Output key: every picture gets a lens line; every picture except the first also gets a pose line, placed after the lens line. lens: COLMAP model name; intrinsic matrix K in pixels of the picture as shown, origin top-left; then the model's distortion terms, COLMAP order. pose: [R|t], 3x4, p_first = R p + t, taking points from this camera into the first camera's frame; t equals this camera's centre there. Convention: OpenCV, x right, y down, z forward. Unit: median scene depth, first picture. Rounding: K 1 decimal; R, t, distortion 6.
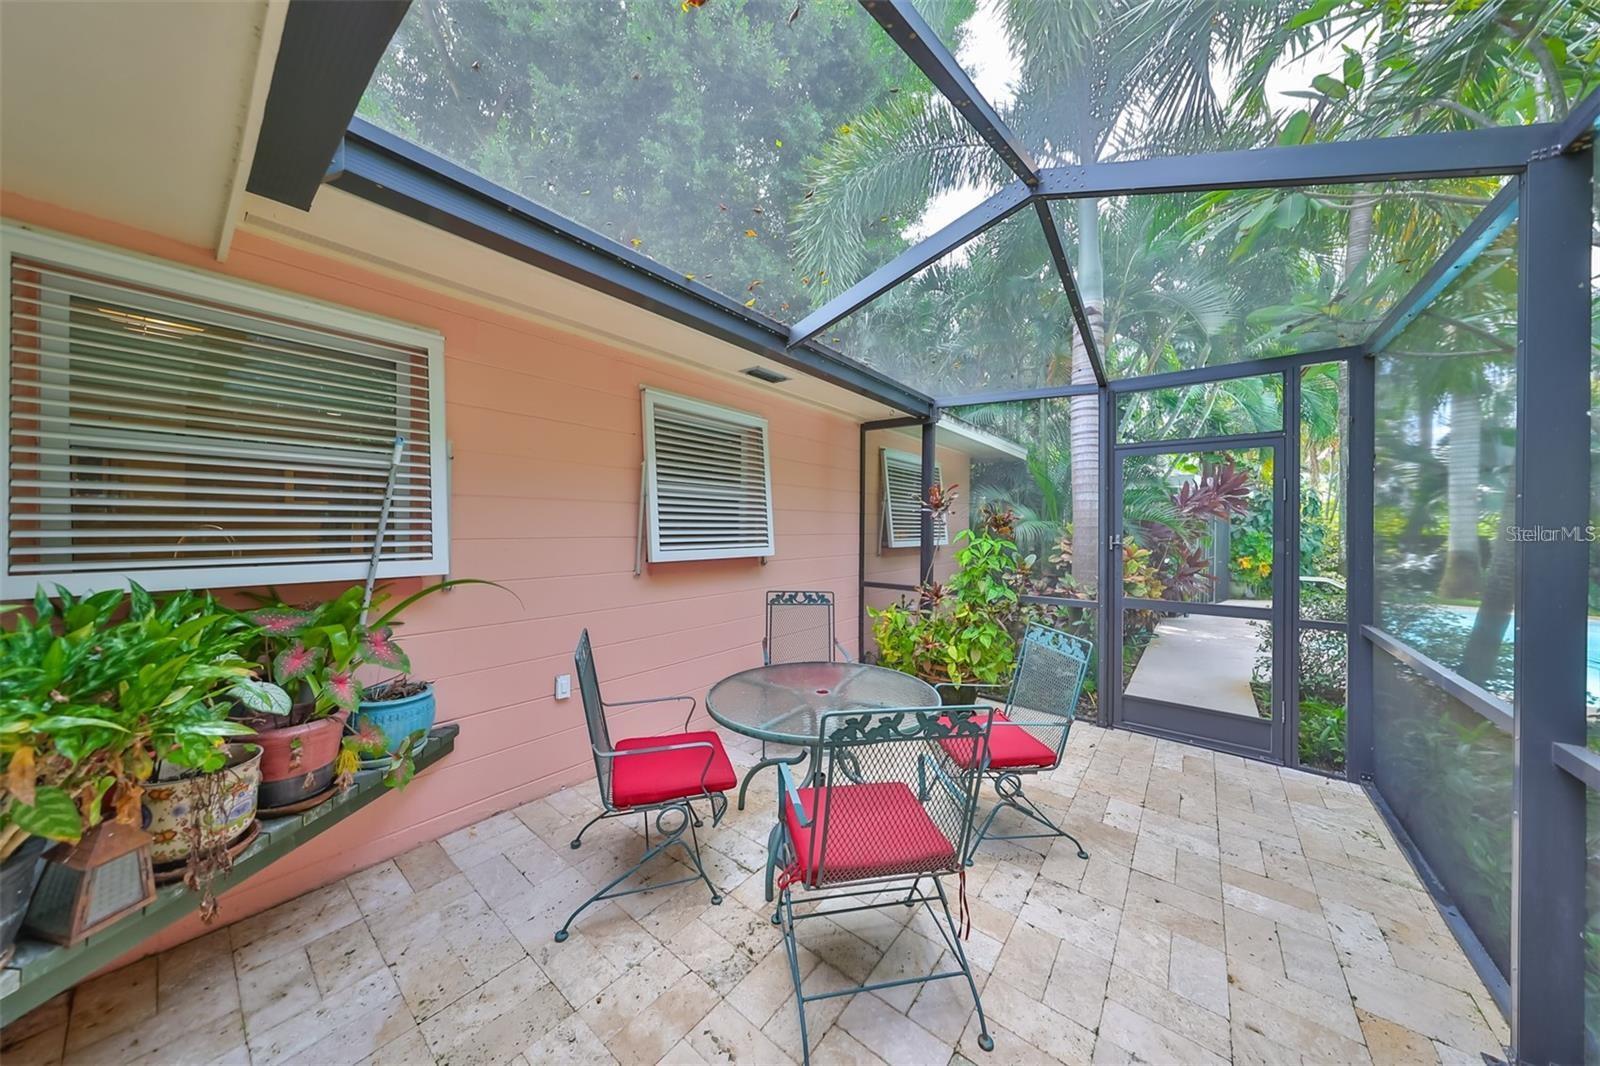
lens RADIAL K [[495.6, 0, 800.0], [0, 495.6, 533.0], [0, 0, 1]] dist [0.001525, 0.000056]
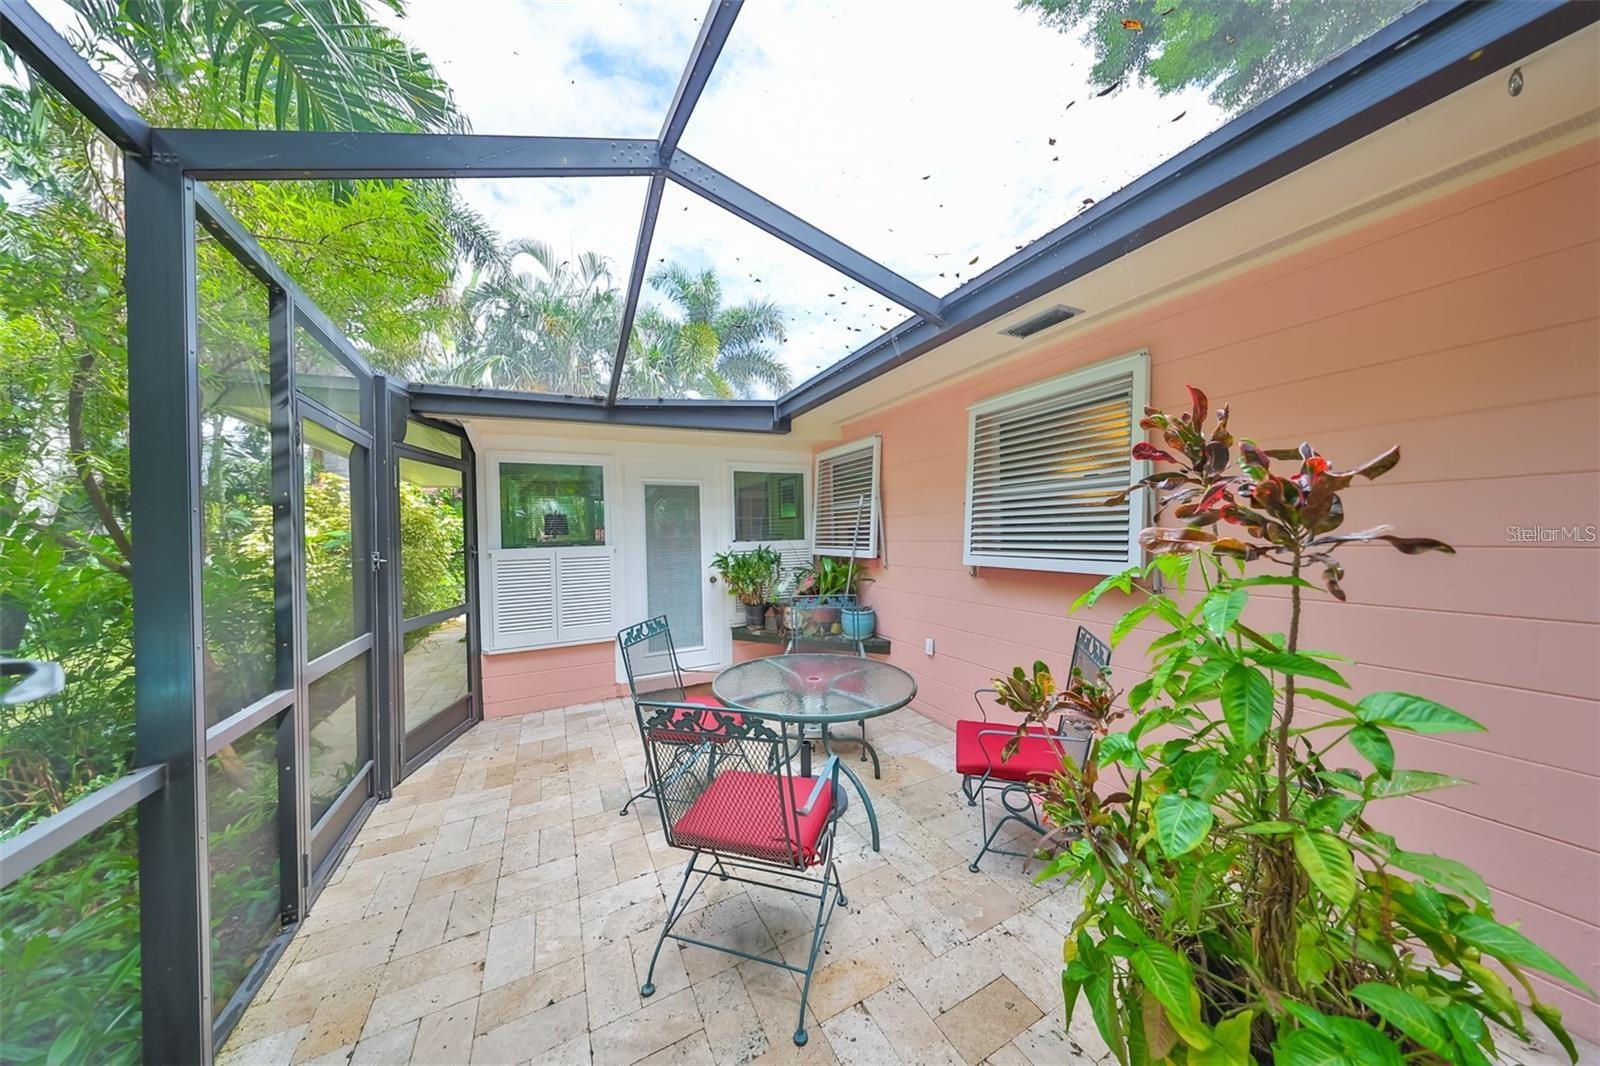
lens RADIAL K [[495.6, 0, 800.0], [0, 495.6, 533.0], [0, 0, 1]] dist [0.001525, 0.000056]
pose [[-0.420888, 0.001336, -0.907112, 1.131034], [0.001647, 0.999998, 0.000709, -0.017918], [0.907111, -0.001195, -0.420890, 1.505001]]
